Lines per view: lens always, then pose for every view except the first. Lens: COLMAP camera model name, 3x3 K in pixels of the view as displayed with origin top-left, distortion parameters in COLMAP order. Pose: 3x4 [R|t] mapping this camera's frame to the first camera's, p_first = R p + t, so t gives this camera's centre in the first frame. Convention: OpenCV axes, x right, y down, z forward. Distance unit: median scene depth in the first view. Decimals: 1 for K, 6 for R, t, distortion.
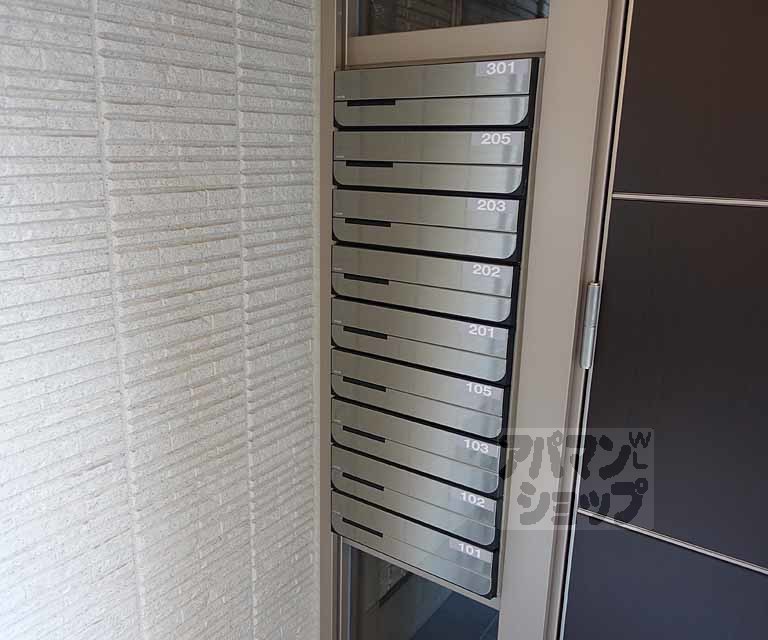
lens RADIAL K [[661.6, 0, 368.3], [0, 661.6, 318.3], [0, 0, 1]] dist [-0.003818, -0.002063]
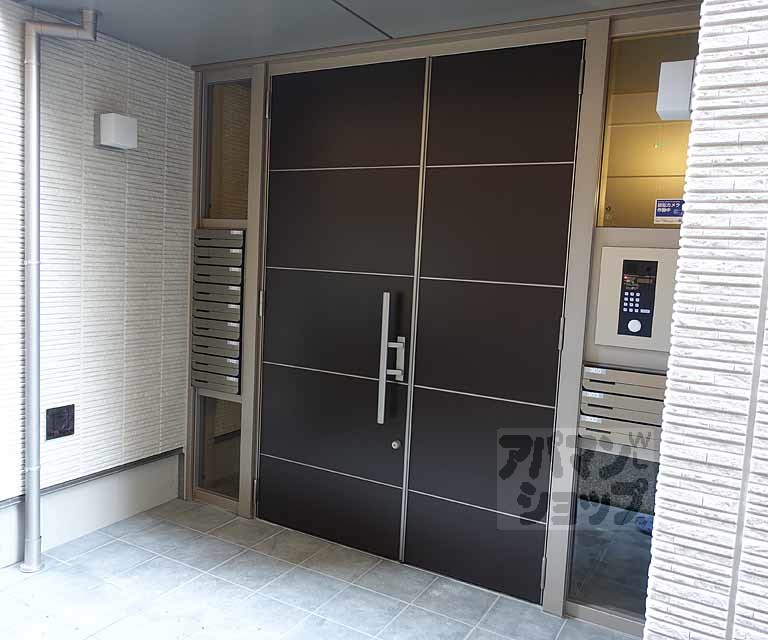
lens RADIAL K [[639.8, 0, 384.0], [0, 639.8, 320.0], [0, 0, 1]] dist [0.001372, 0.000116]
pose [[0.994647, 0.021811, 0.101007, 0.607166], [-0.005741, 0.987626, -0.156723, 0.599201], [-0.103176, 0.155304, 0.982464, -2.282529]]
